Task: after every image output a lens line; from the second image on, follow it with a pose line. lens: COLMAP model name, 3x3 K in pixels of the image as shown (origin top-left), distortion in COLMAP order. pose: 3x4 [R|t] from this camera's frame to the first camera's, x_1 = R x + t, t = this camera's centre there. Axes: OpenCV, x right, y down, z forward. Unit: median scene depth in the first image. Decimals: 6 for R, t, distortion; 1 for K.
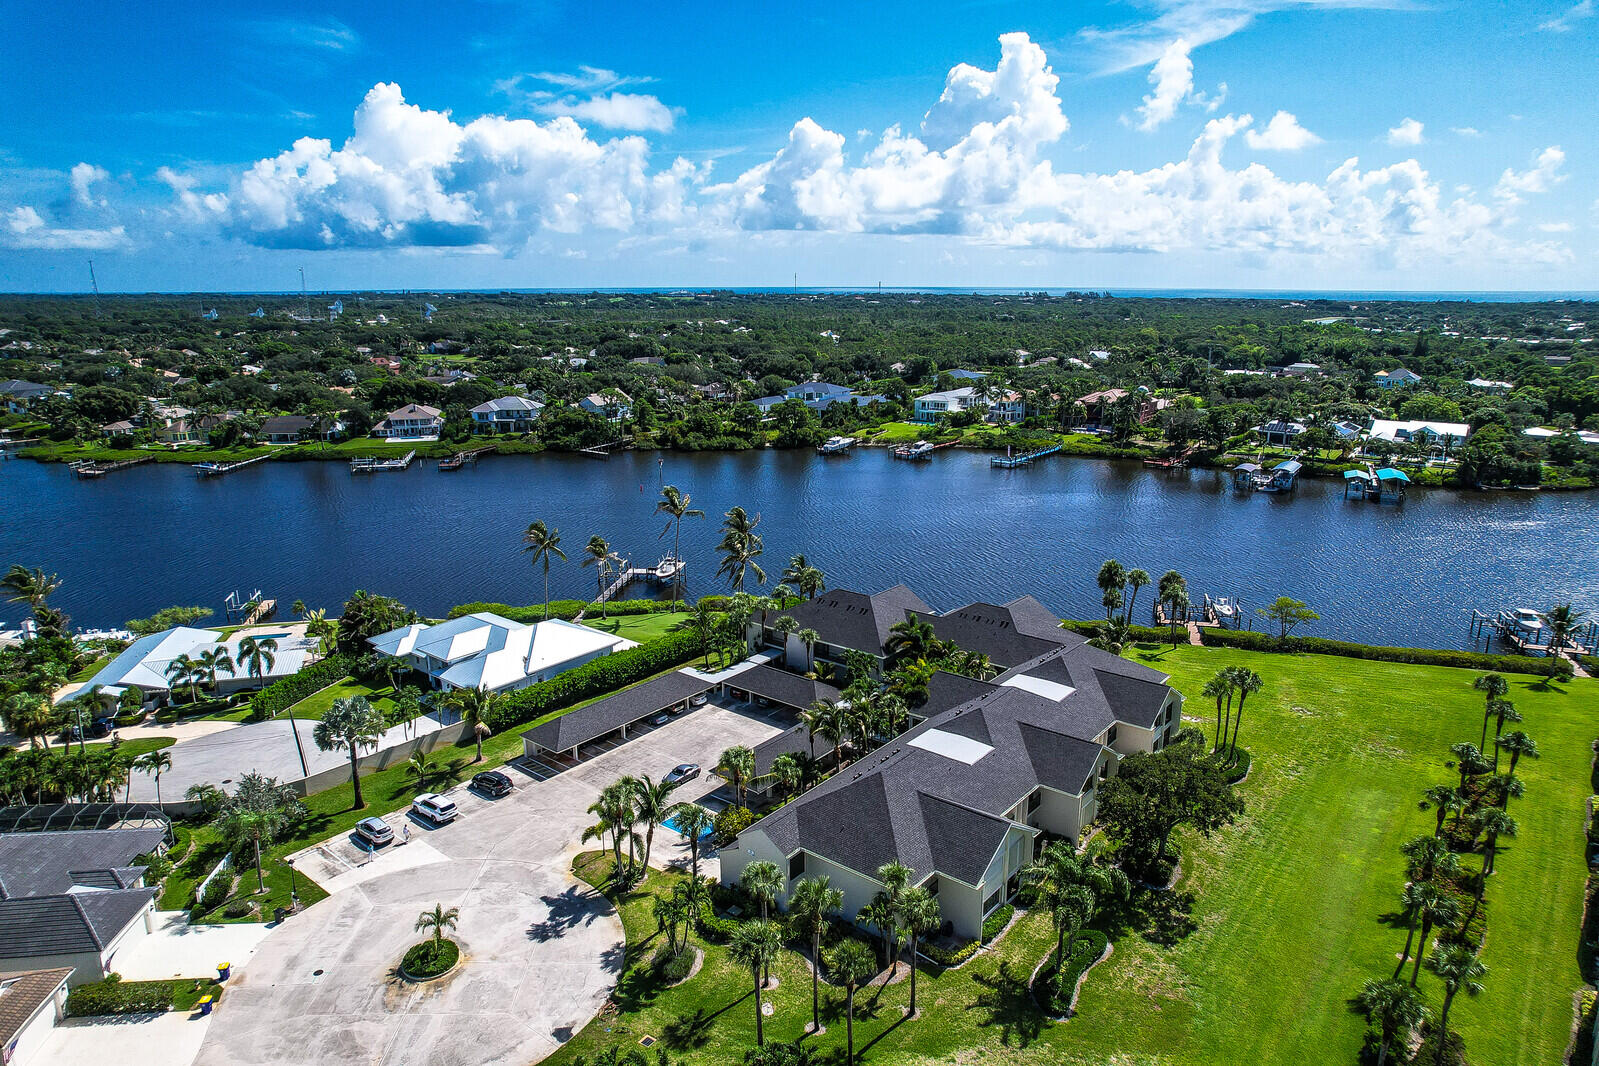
lens RADIAL K [[1020.8, 0, 812.6], [0, 1020.8, 530.2], [0, 0, 1]] dist [-0.083063, 0.079496]
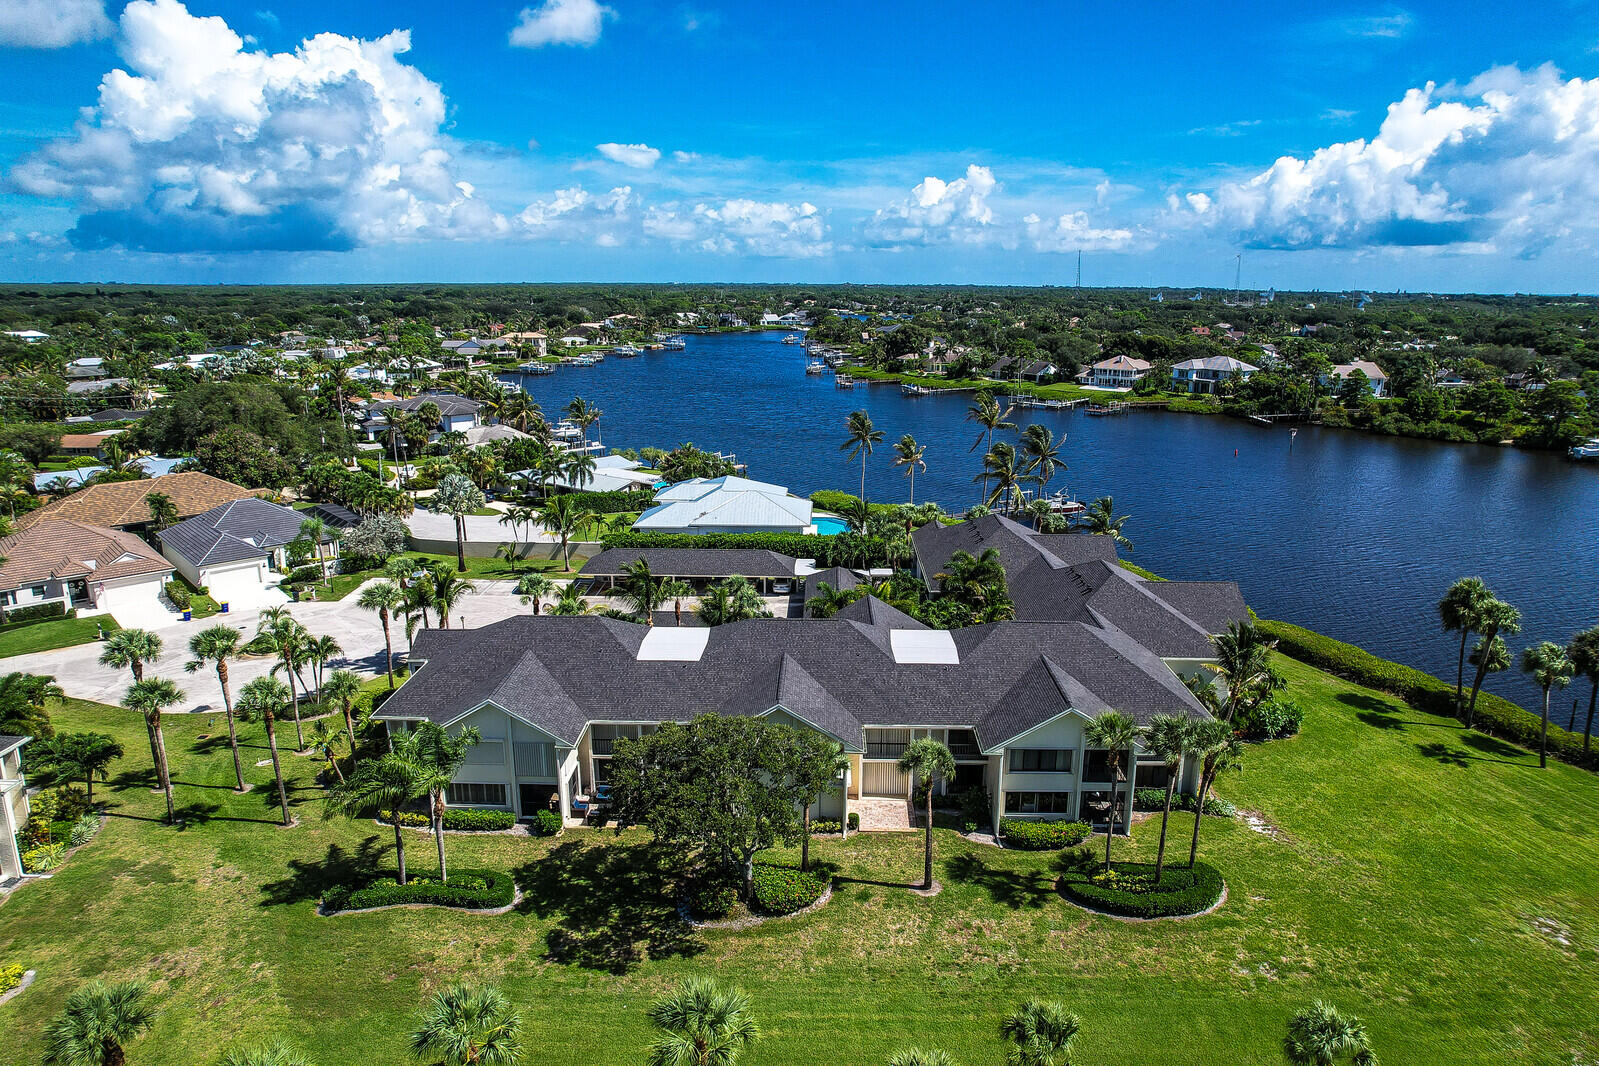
lens RADIAL K [[1021.1, 0, 811.6], [0, 1021.1, 528.2], [0, 0, 1]] dist [-0.079126, 0.074070]
pose [[0.608463, 0.190879, -0.770284, 0.230059], [-0.193908, 0.976981, 0.088927, 0.011309], [0.769527, 0.095256, 0.631470, 0.172205]]
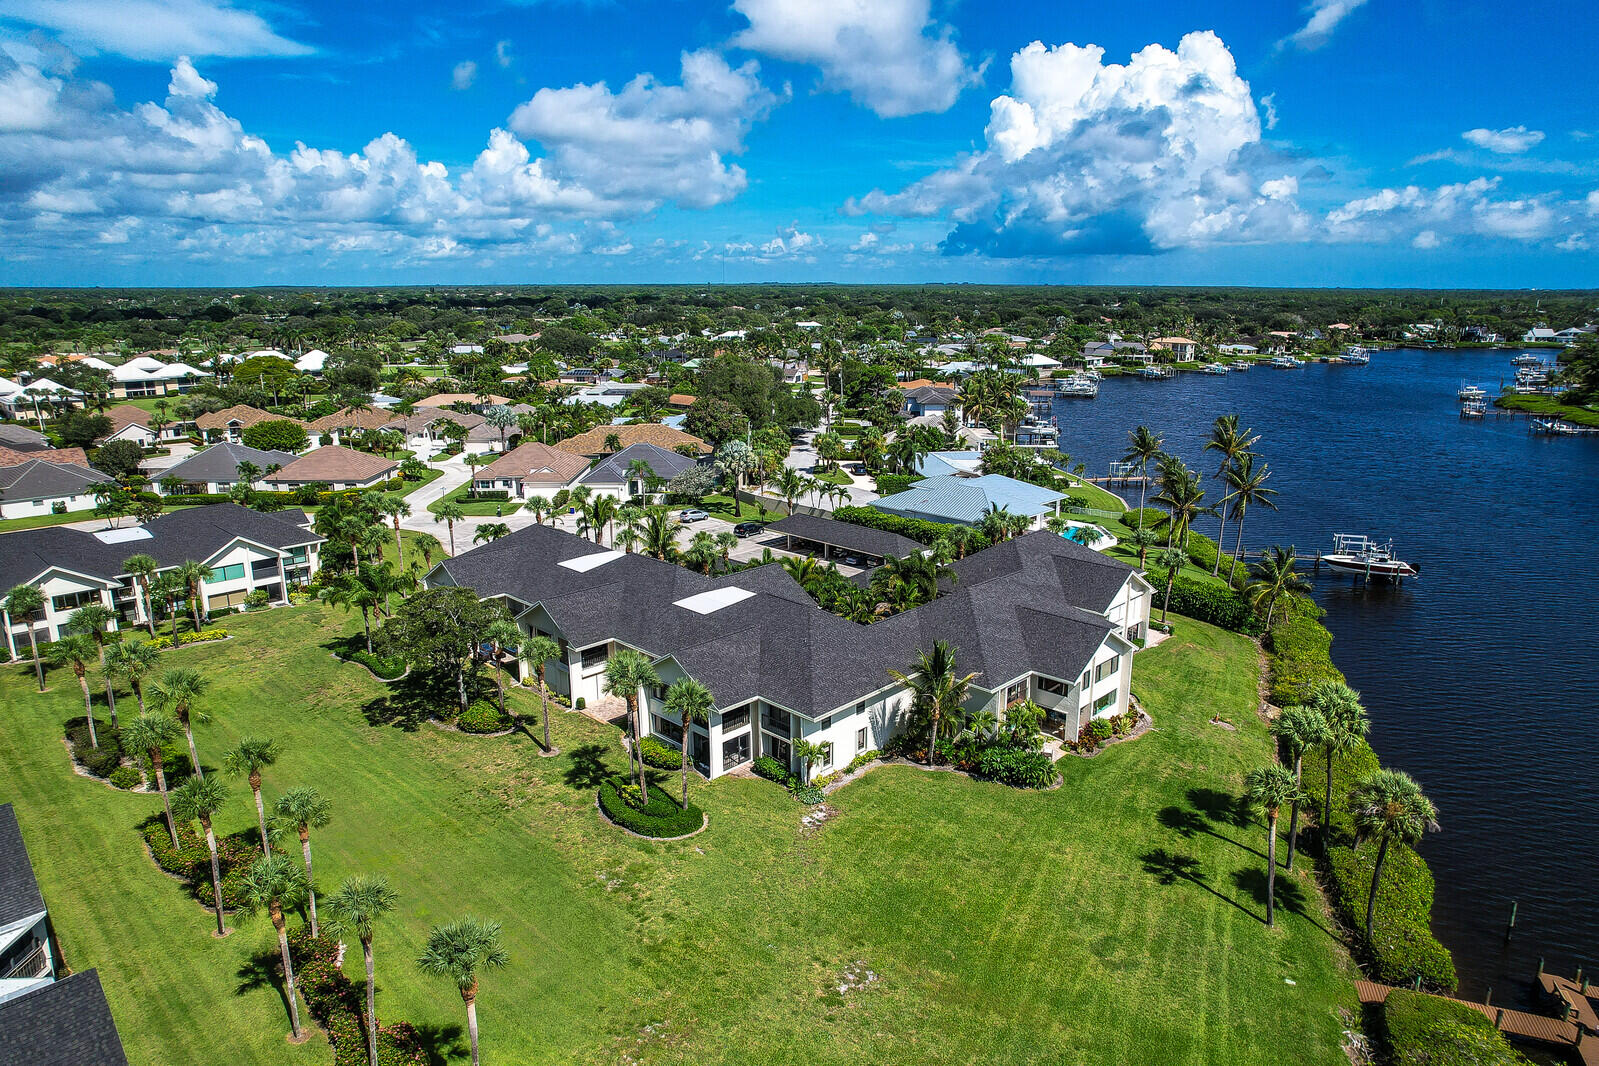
lens RADIAL K [[1021.1, 0, 811.6], [0, 1021.1, 528.2], [0, 0, 1]] dist [-0.079126, 0.074070]
pose [[-0.095093, 0.235672, -0.967169, 0.331063], [-0.238174, 0.937967, 0.251974, -0.039778], [0.966556, 0.254316, -0.033063, 0.365559]]
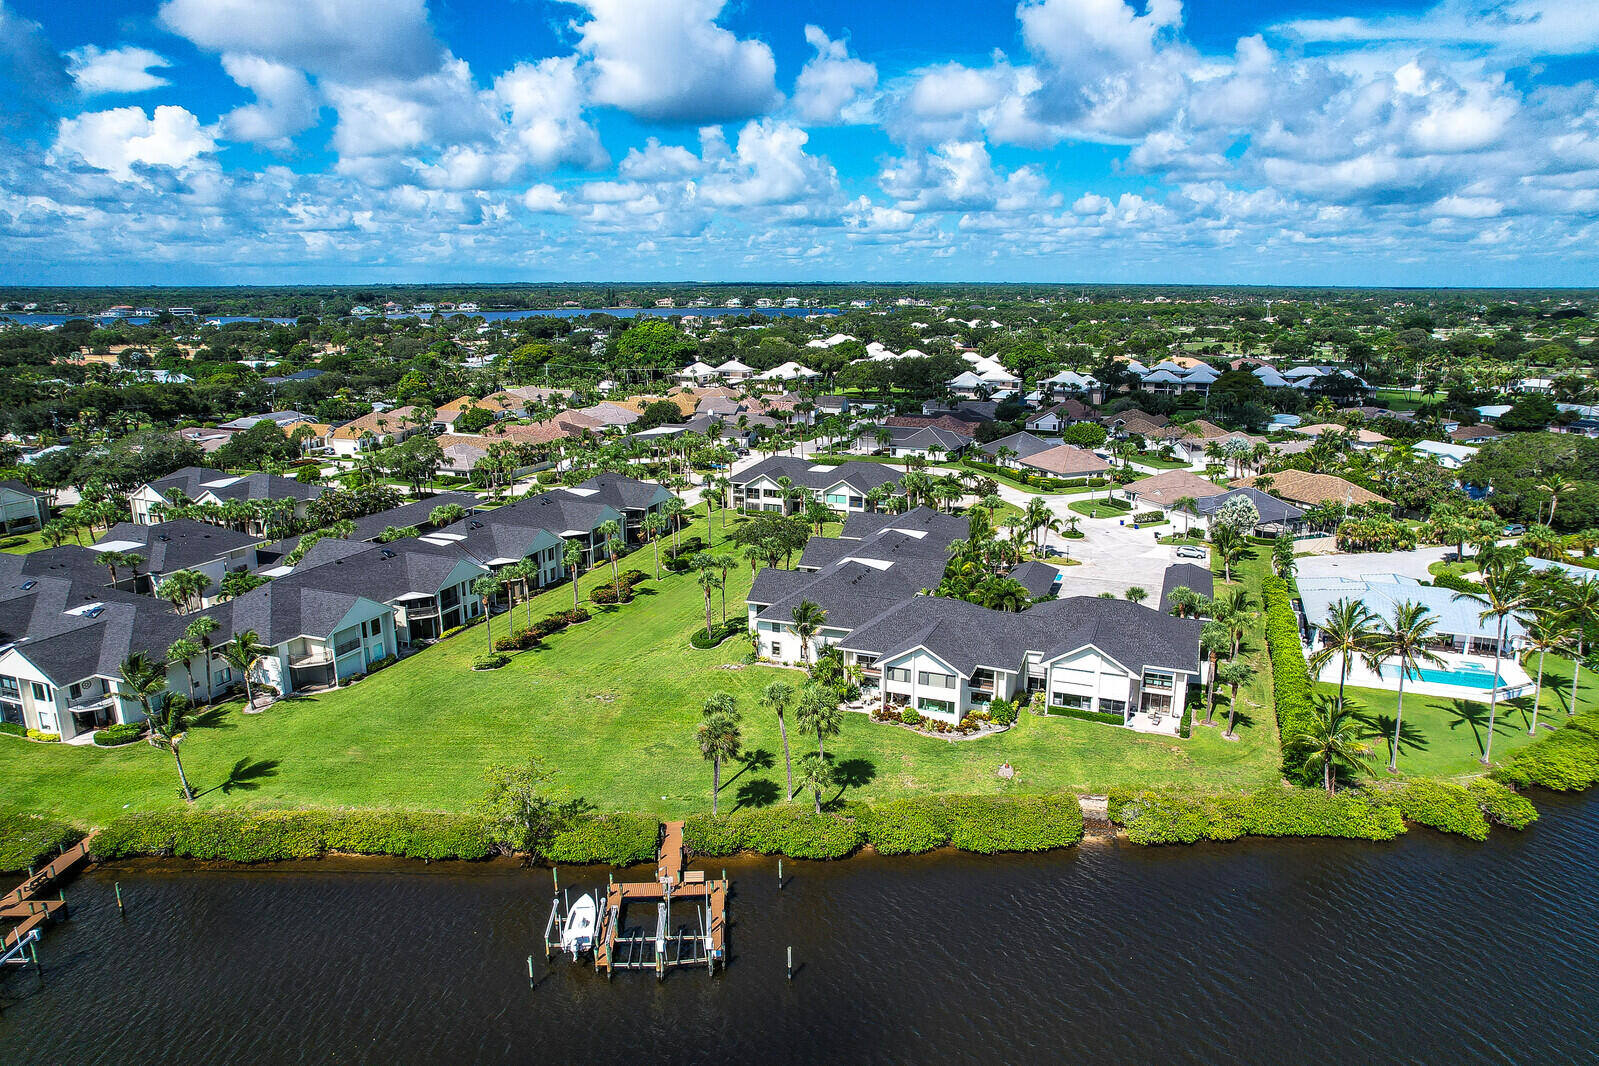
lens RADIAL K [[1020.8, 0, 812.6], [0, 1020.8, 530.2], [0, 0, 1]] dist [-0.083063, 0.079496]
pose [[-0.953893, 0.070866, -0.291660, 0.220019], [-0.072792, 0.888097, 0.453855, -0.149972], [0.291186, 0.454160, -0.841992, 0.678612]]
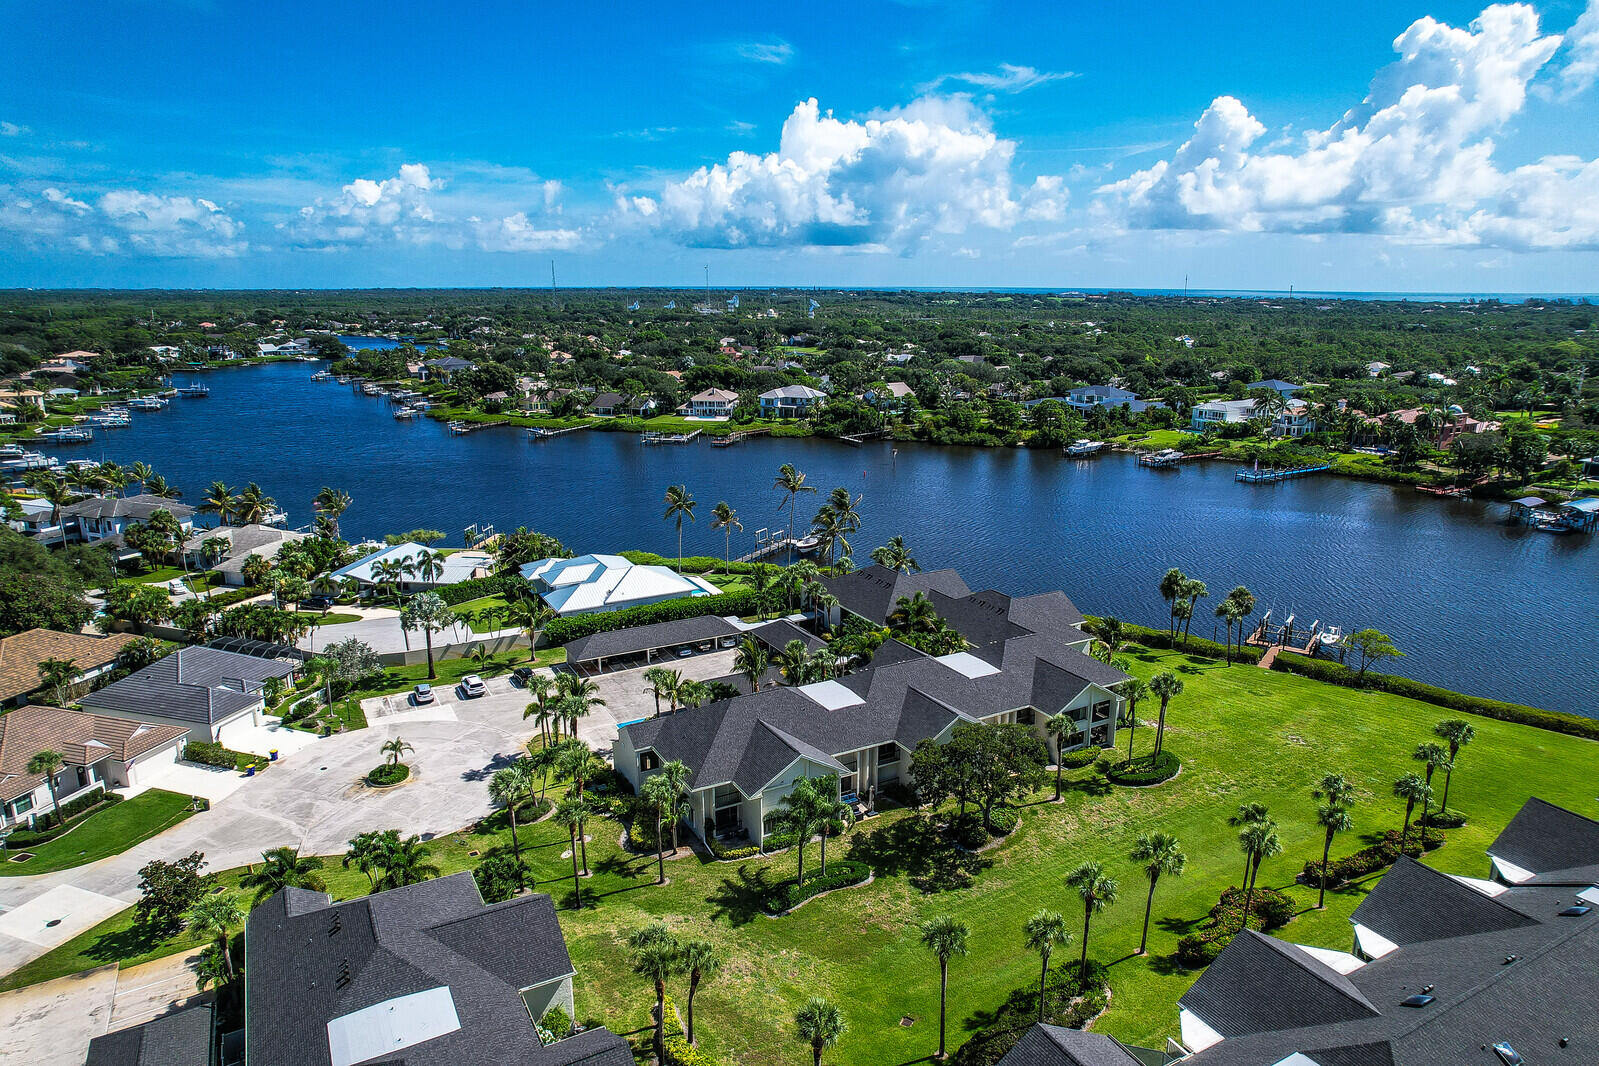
lens RADIAL K [[1013.8, 0, 812.9], [0, 1013.8, 562.1], [0, 0, 1]] dist [-0.071607, 0.066194]
pose [[0.925520, 0.104243, -0.364070, 0.150915], [-0.092855, 0.994488, 0.048699, 0.003902], [0.367139, -0.011266, 0.930098, -0.014804]]
